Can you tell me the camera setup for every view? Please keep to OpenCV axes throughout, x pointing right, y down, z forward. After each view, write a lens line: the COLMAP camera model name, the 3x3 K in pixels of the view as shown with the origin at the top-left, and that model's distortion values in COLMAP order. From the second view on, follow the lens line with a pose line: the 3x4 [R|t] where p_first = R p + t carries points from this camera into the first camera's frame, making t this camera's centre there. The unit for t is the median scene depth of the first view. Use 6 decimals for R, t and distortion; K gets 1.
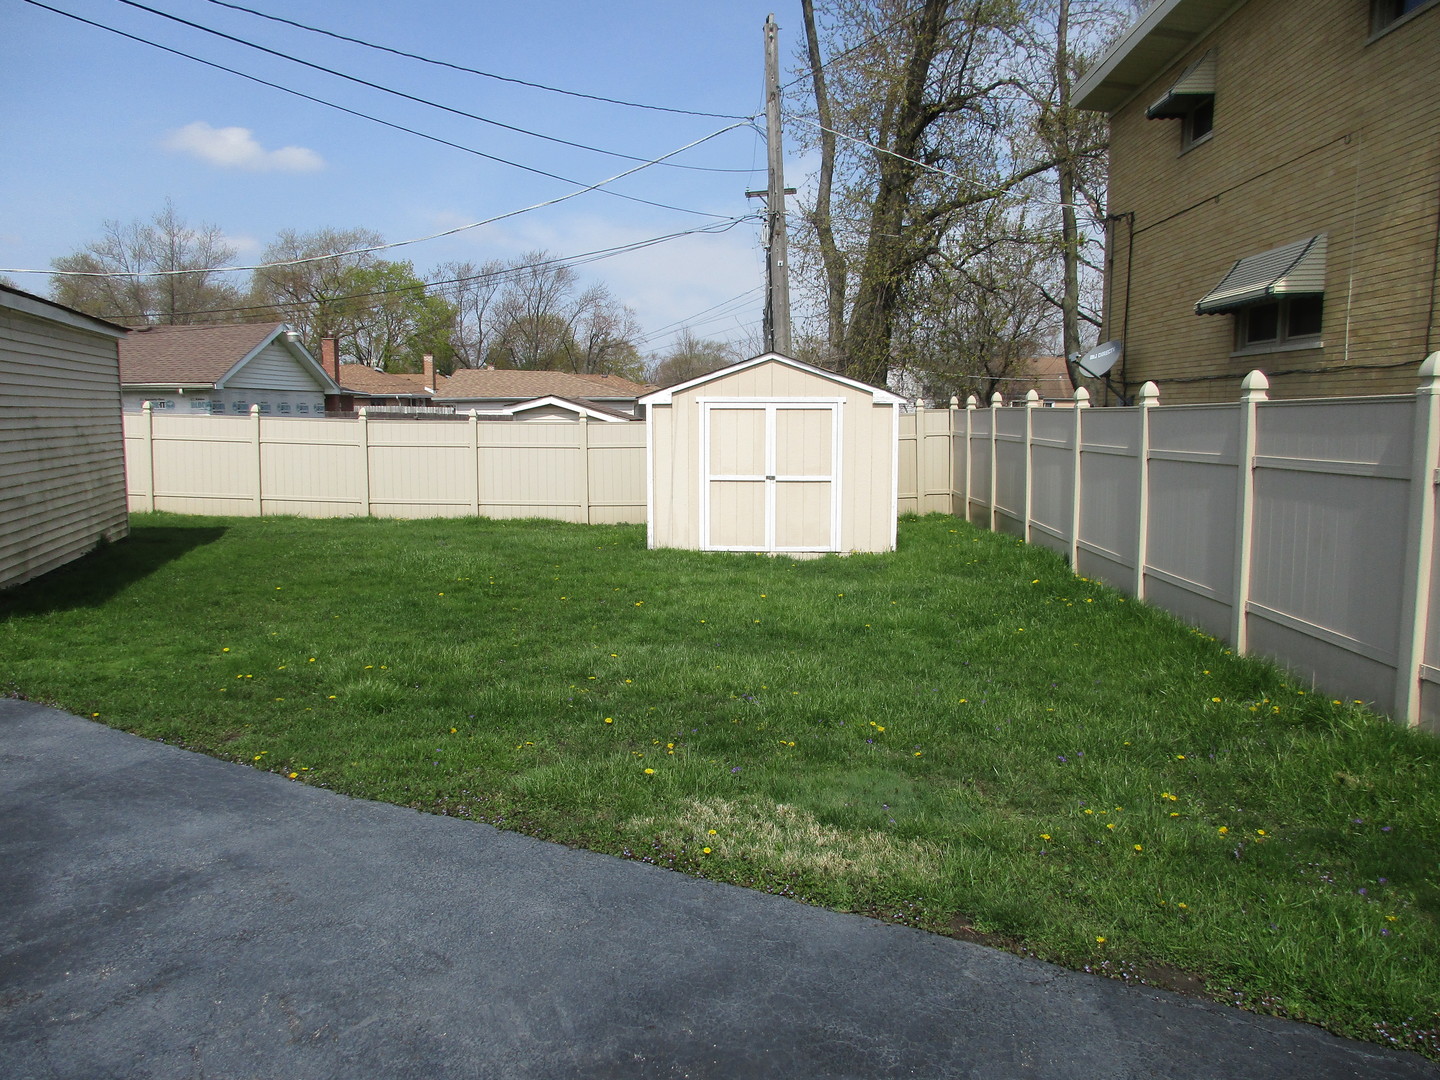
lens RADIAL K [[1060.7, 0, 725.4], [0, 1060.7, 530.3], [0, 0, 1]] dist [-0.008371, 0.000349]
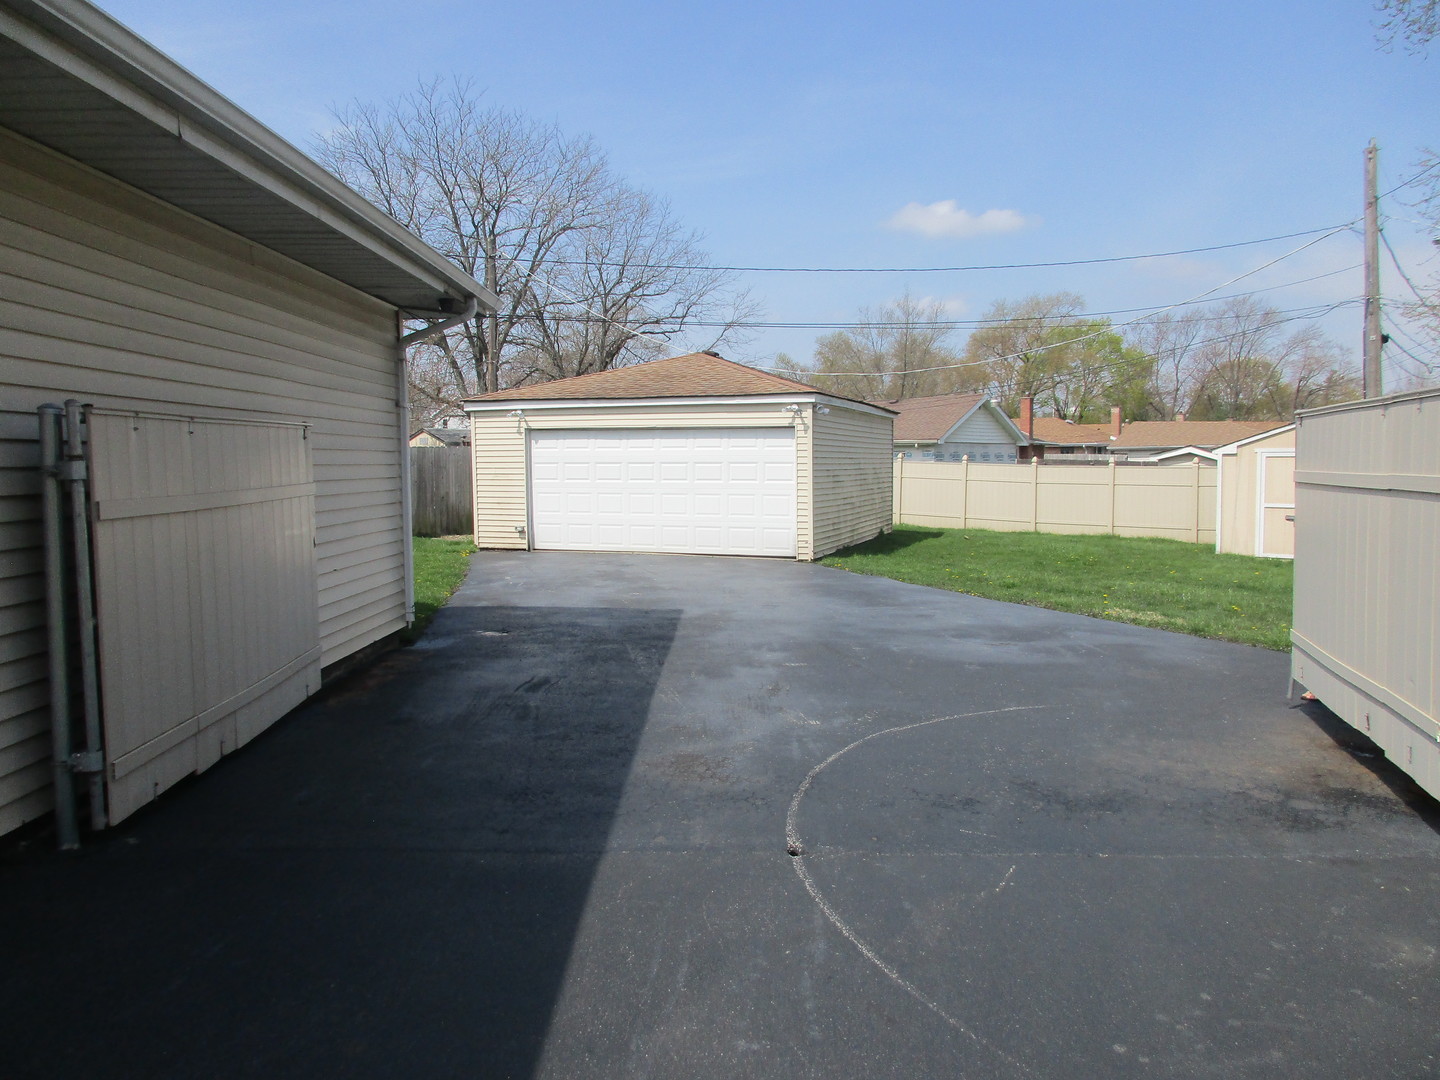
lens RADIAL K [[1060.7, 0, 725.4], [0, 1060.7, 530.3], [0, 0, 1]] dist [-0.008371, 0.000349]
pose [[0.804292, 0.035257, -0.593187, 0.135342], [-0.061266, 0.997839, -0.023762, 0.033754], [0.591068, 0.055453, 0.804714, -0.308078]]
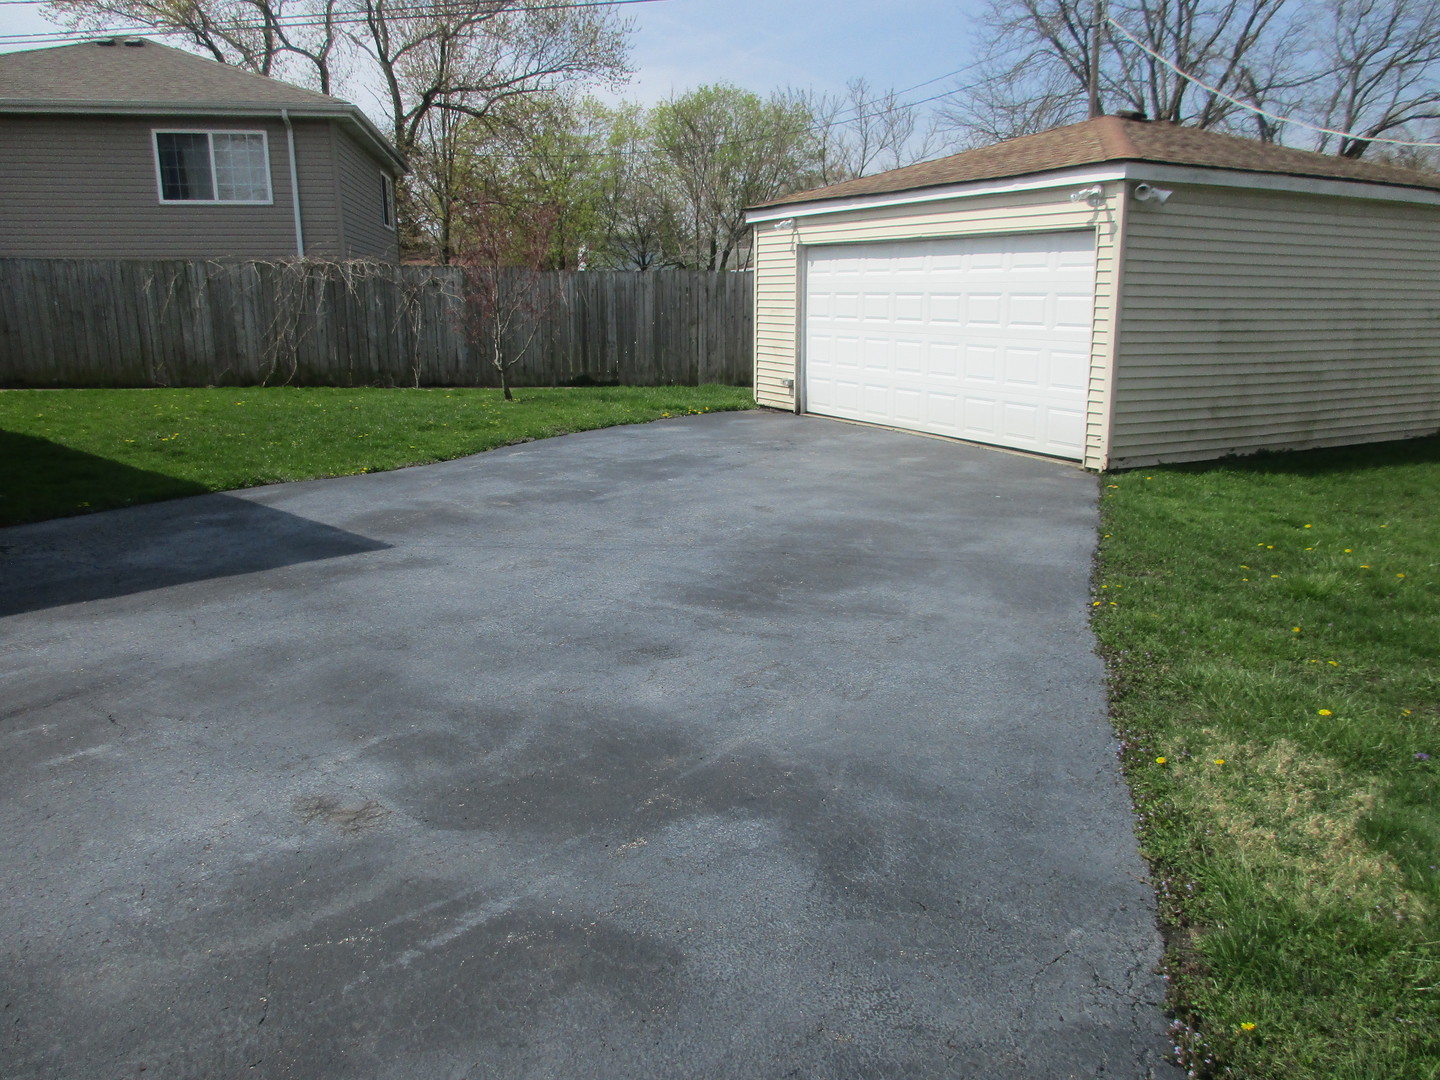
lens RADIAL K [[1060.7, 0, 725.4], [0, 1060.7, 530.3], [0, 0, 1]] dist [-0.008371, 0.000349]
pose [[0.229445, 0.210608, -0.950263, 0.113685], [-0.111454, 0.975572, 0.189306, -0.004351], [0.966919, 0.062475, 0.247313, 0.059644]]
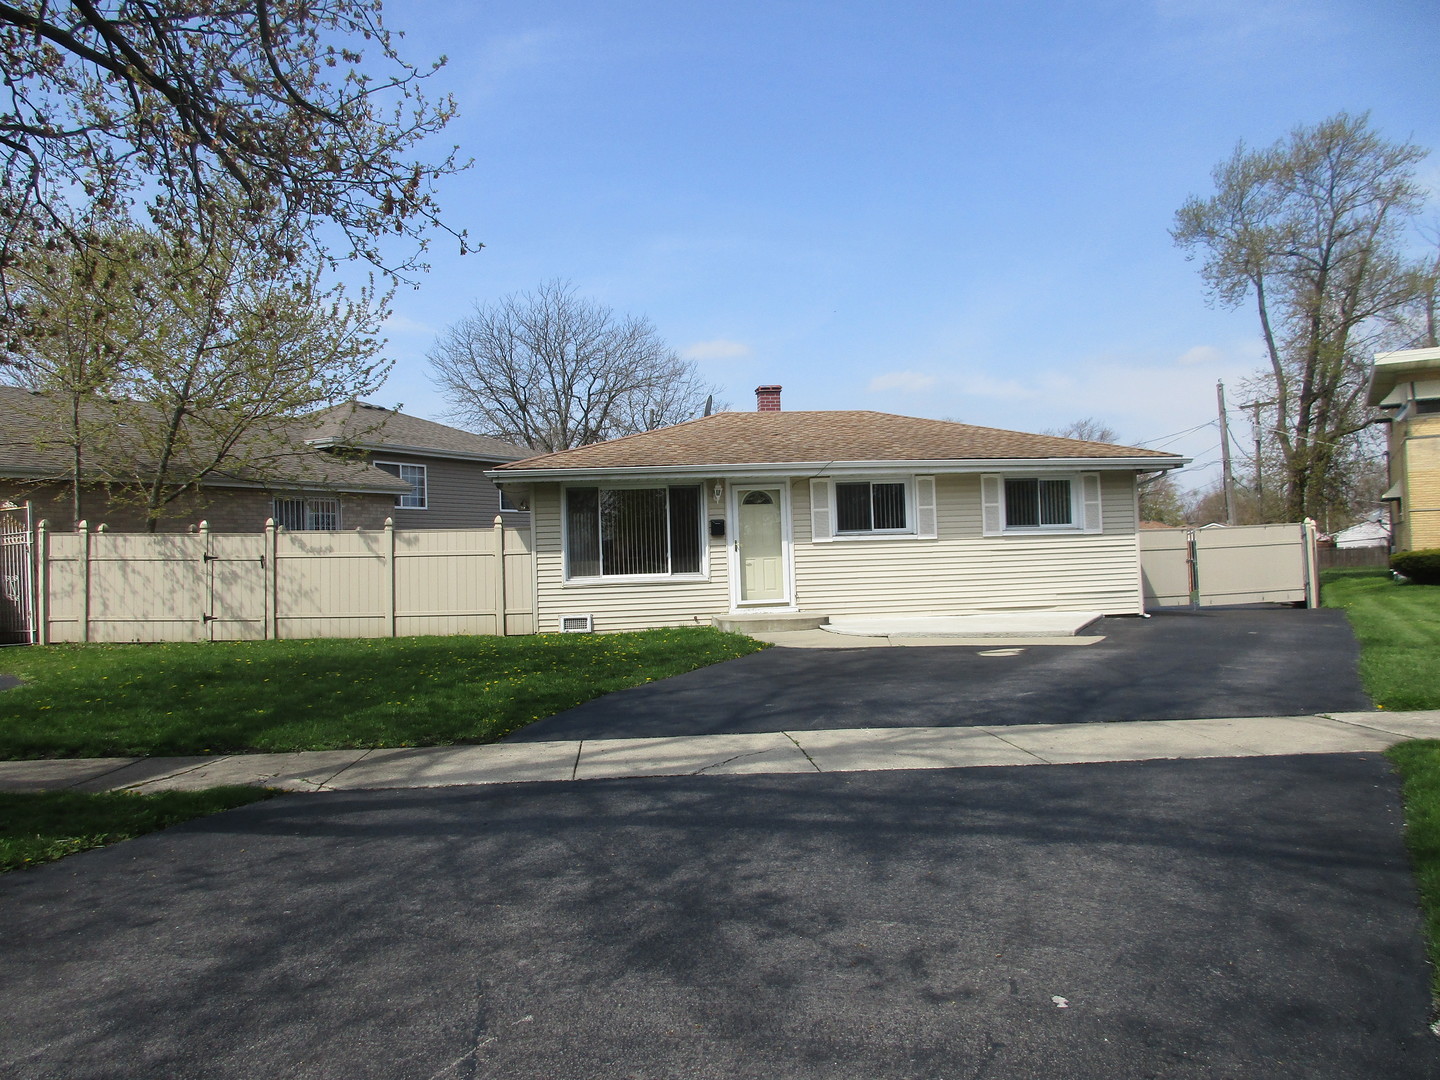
lens RADIAL K [[1112.0, 0, 715.5], [0, 1112.0, 541.7], [0, 0, 1]] dist [-0.058649, -0.000383]
pose [[0.885371, -0.040347, -0.463130, 0.123813], [-0.019247, 0.992191, -0.123232, 0.154027], [0.464486, 0.118020, 0.877681, -1.239343]]
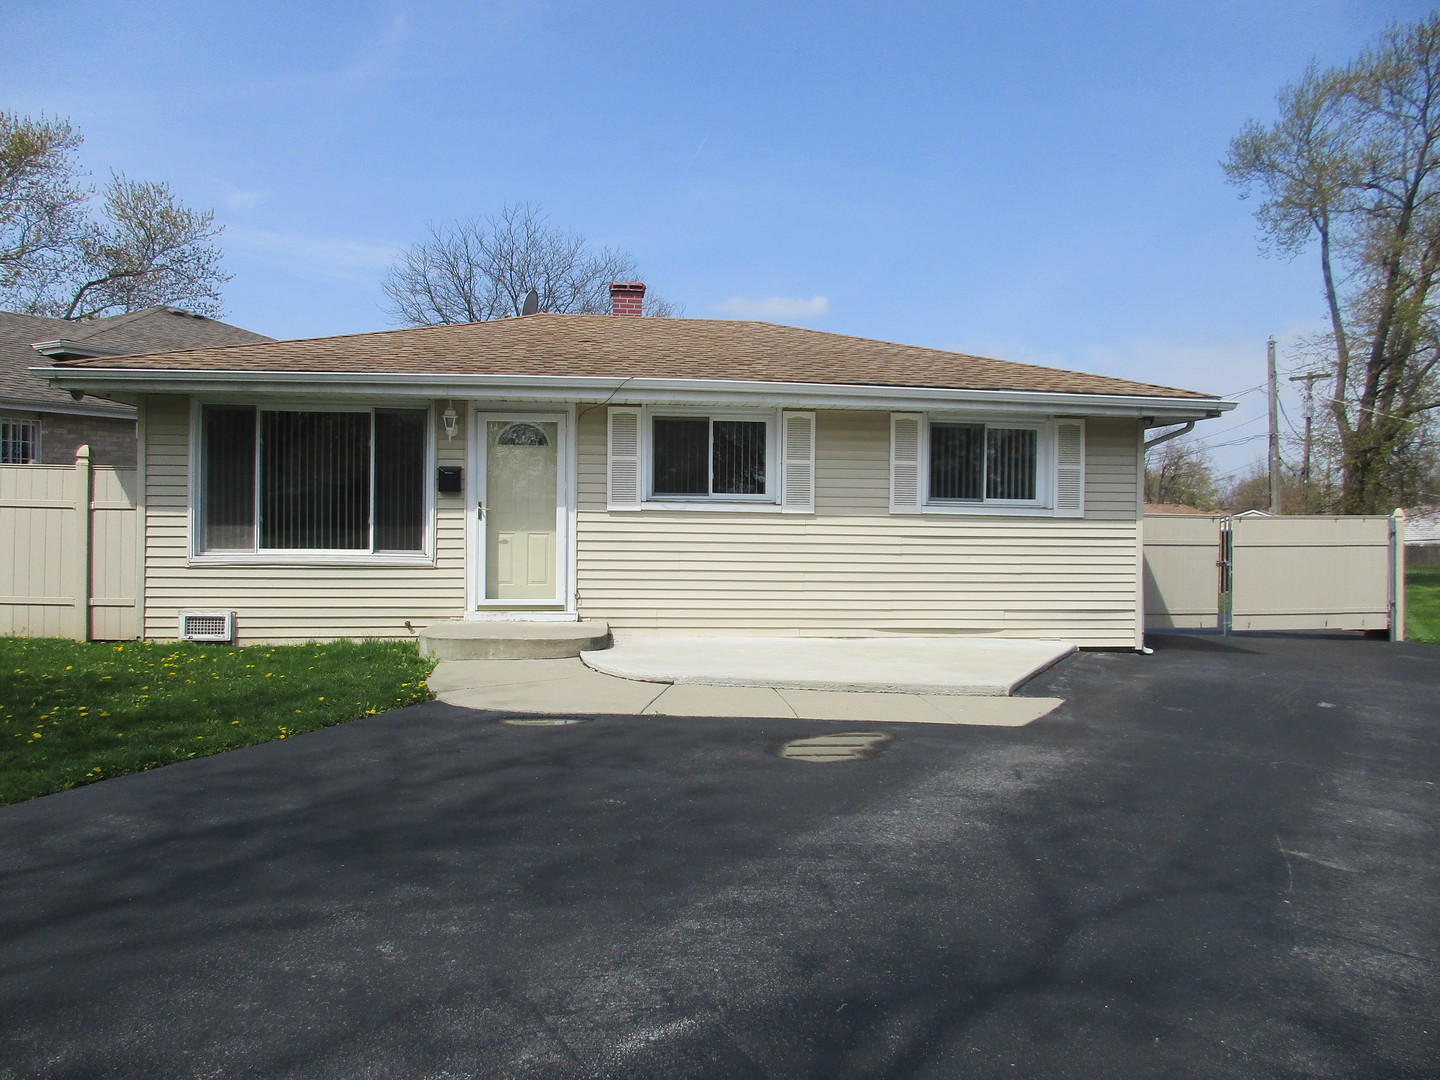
lens RADIAL K [[1111.9, 0, 725.8], [0, 1111.9, 557.2], [0, 0, 1]] dist [-0.047592, 0.003034]
pose [[0.878563, 0.021639, -0.477137, 0.098625], [-0.065851, 0.994921, -0.076133, 0.110391], [0.473066, 0.098308, 0.875525, -0.917212]]
